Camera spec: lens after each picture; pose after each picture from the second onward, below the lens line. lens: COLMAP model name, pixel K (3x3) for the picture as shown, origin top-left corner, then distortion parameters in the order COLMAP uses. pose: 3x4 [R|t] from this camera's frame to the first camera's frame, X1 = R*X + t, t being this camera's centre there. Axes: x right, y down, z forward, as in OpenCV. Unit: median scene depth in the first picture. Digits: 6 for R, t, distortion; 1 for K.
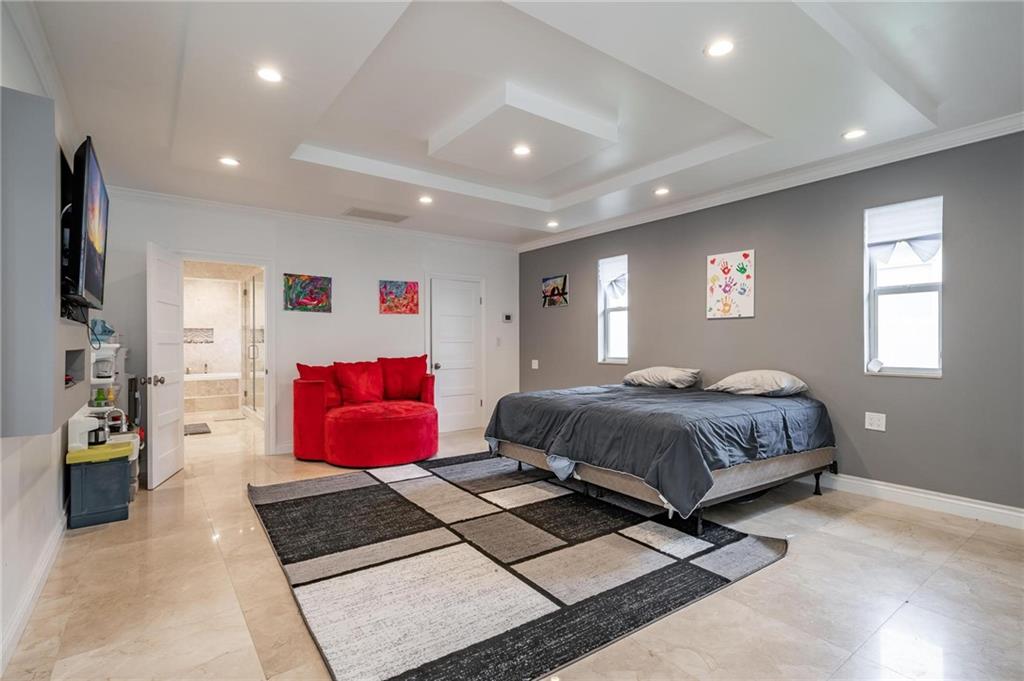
lens RADIAL K [[493.9, 0, 515.2], [0, 493.9, 345.8], [0, 0, 1]] dist [0.003833, 0.000439]
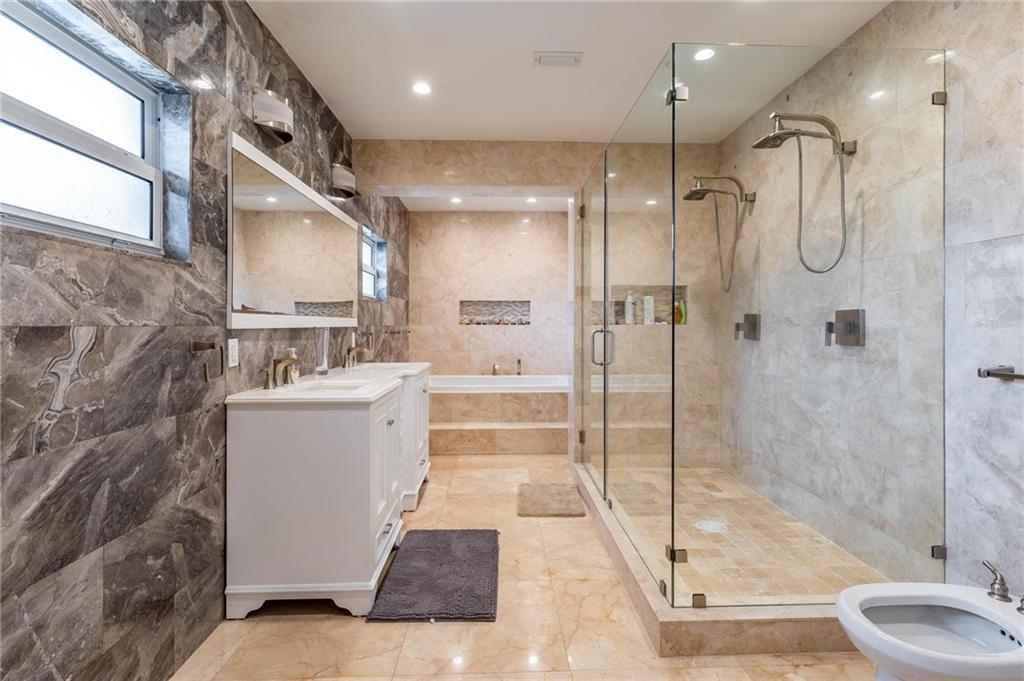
lens RADIAL K [[459.8, 0, 517.7], [0, 459.8, 331.1], [0, 0, 1]] dist [0.004185, 0.000758]
pose [[0.823485, 0.008245, -0.567278, -0.337818], [-0.003662, 0.999951, 0.009218, -0.003192], [0.567326, -0.005514, 0.823475, 0.588687]]
